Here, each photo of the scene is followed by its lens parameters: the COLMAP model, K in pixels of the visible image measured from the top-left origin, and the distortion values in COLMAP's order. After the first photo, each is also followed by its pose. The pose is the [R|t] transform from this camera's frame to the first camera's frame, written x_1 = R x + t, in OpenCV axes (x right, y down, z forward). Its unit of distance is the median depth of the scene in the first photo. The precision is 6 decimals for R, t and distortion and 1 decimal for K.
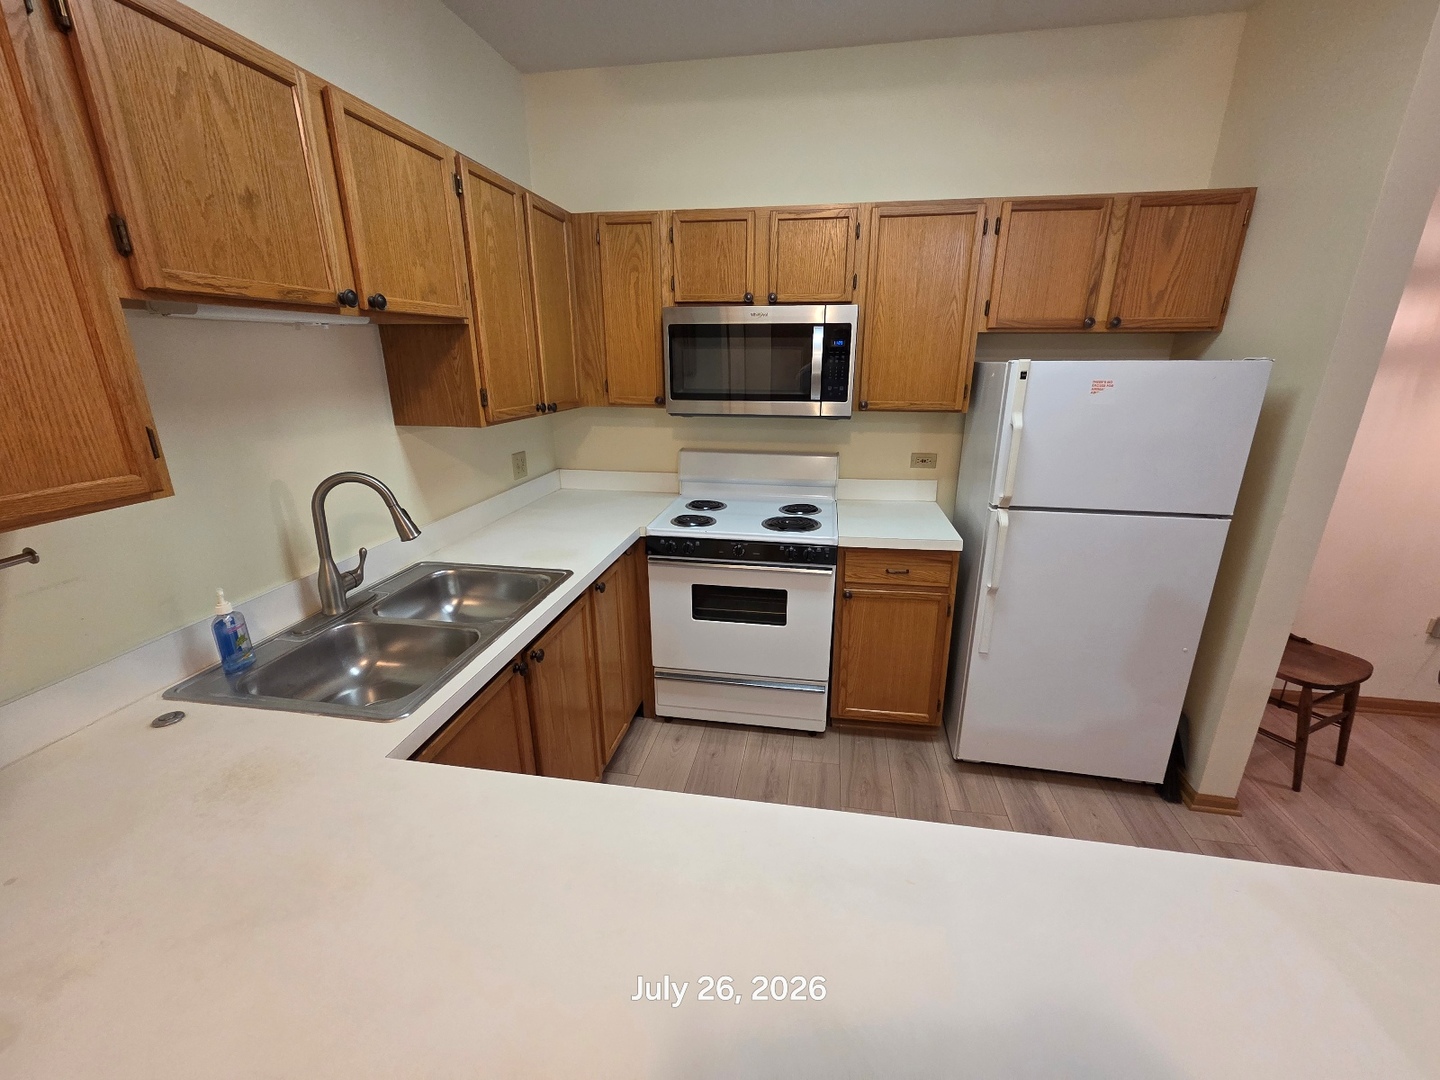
lens RADIAL K [[592.4, 0, 730.6], [0, 592.4, 537.5], [0, 0, 1]] dist [0.001537, 0.000440]
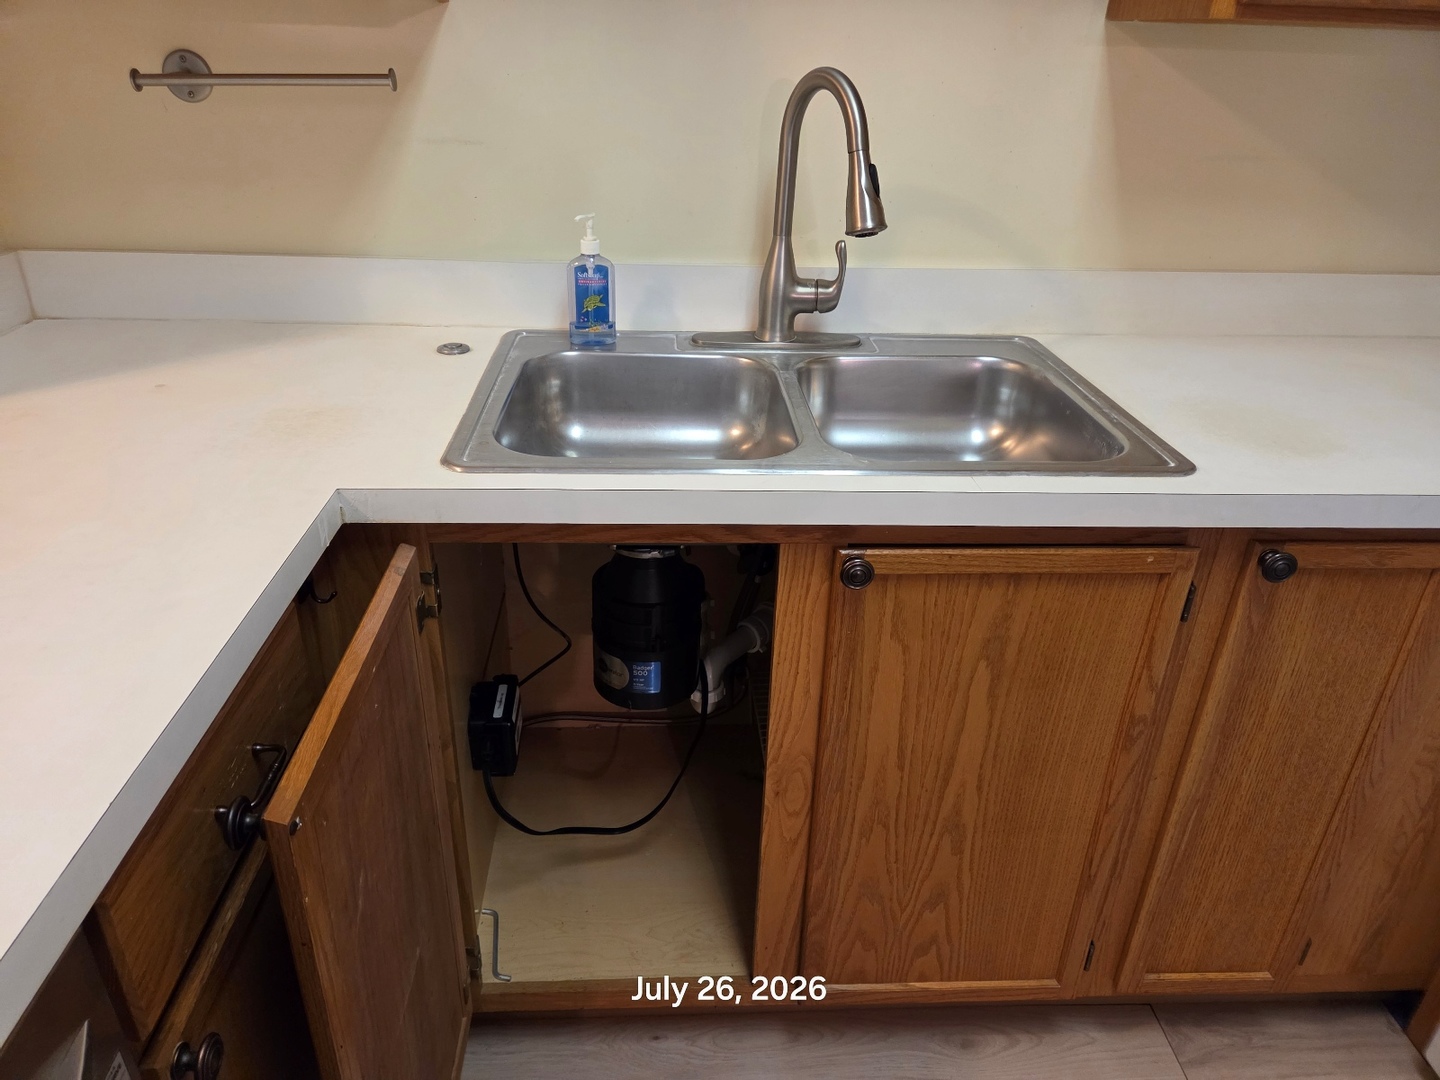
lens RADIAL K [[979.3, 0, 714.7], [0, 979.3, 530.1], [0, 0, 1]] dist [0.078747, -0.081992]
pose [[0.214693, 0.445066, -0.869381, 0.200756], [-0.315314, 0.874058, 0.369594, -0.039962], [0.924383, 0.194779, 0.327990, 0.586360]]
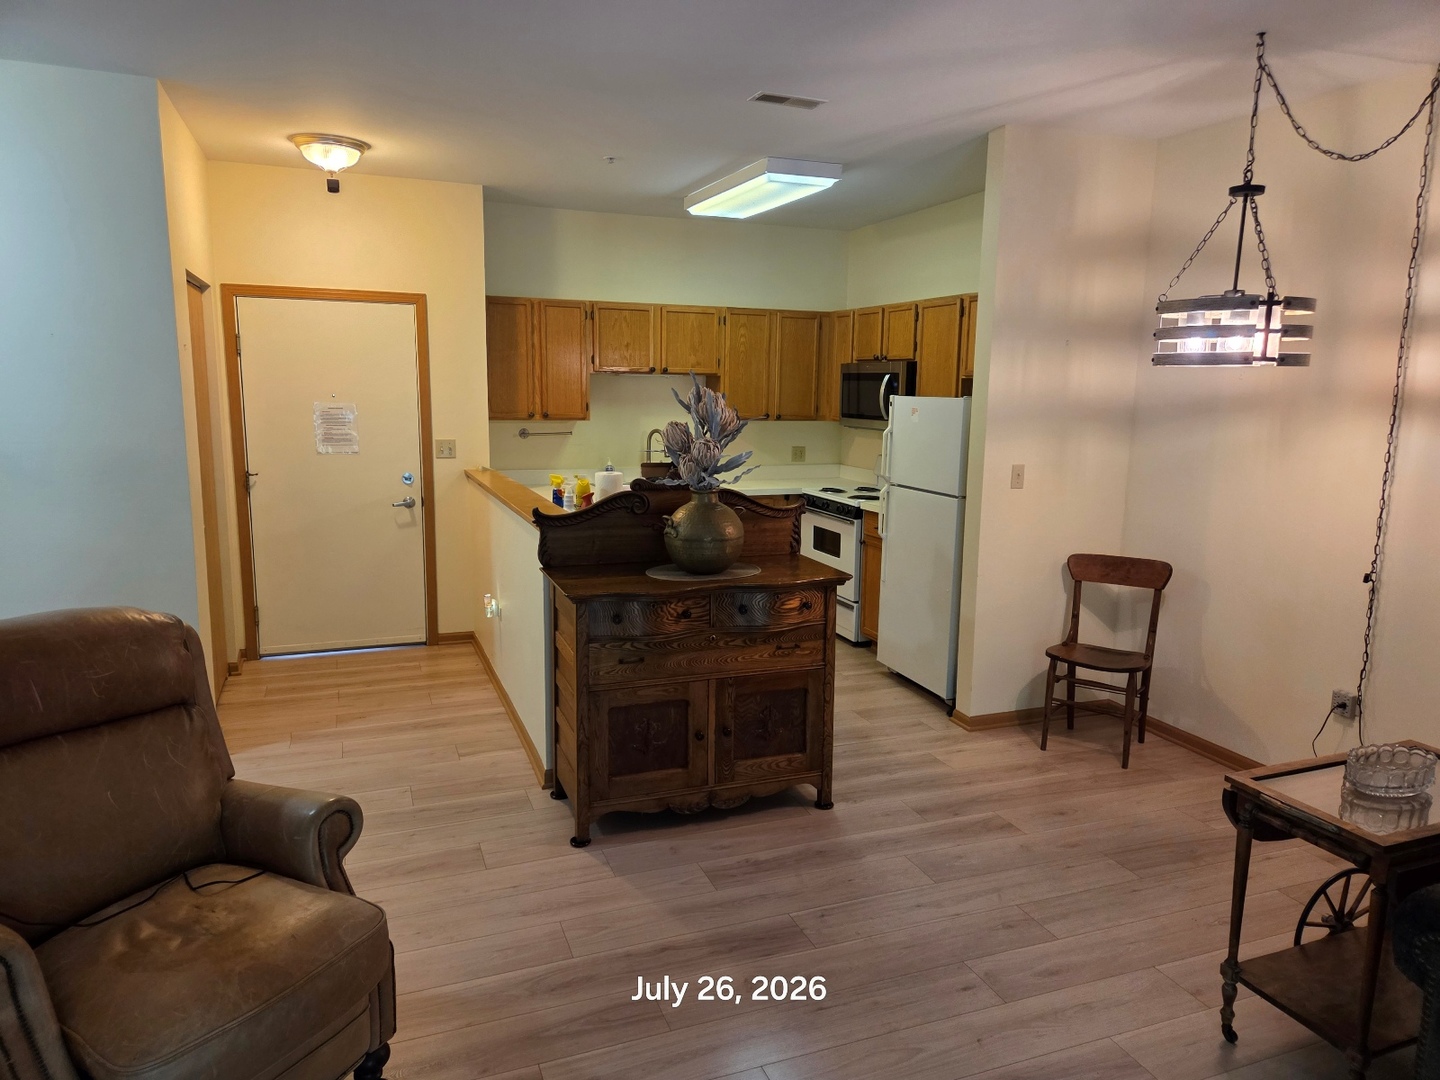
lens RADIAL K [[979.3, 0, 714.7], [0, 979.3, 530.1], [0, 0, 1]] dist [0.078747, -0.081992]
pose [[0.499049, 0.136749, -0.855716, 2.833359], [-0.271321, 0.962479, -0.004423, 0.237969], [0.823004, 0.234381, 0.517427, -0.839102]]
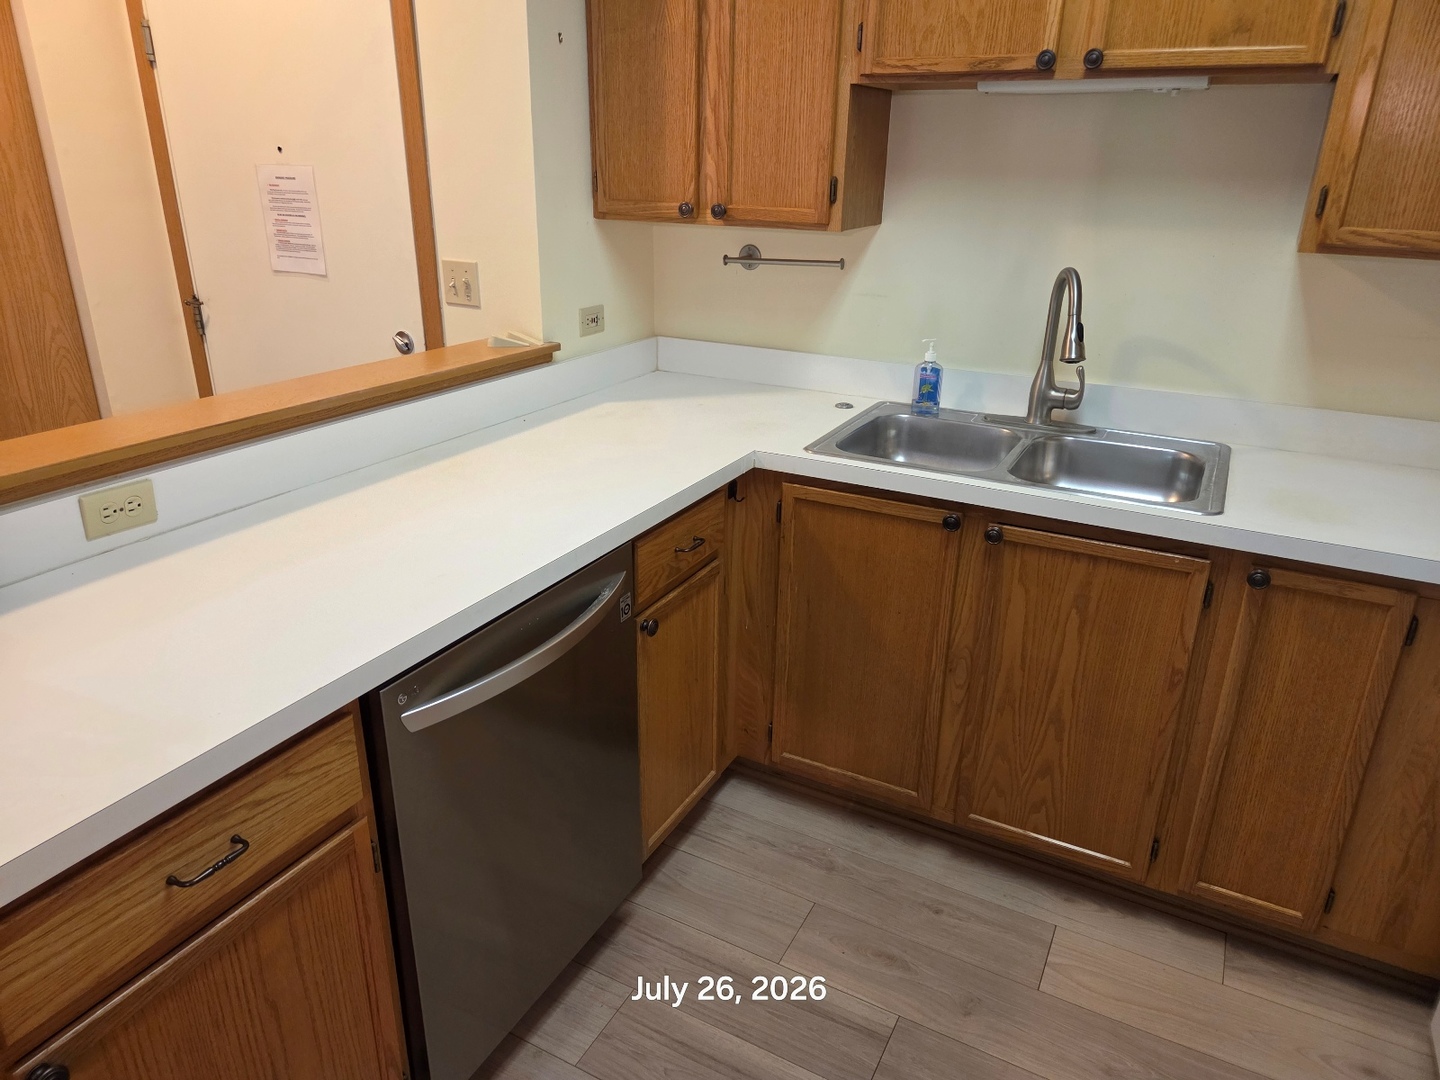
lens RADIAL K [[979.3, 0, 714.7], [0, 979.3, 530.1], [0, 0, 1]] dist [0.078747, -0.081992]
pose [[-0.313217, 0.335802, -0.888331, 0.777241], [-0.298035, 0.853386, 0.427677, -0.204475], [0.901704, 0.398709, -0.167214, 0.762584]]
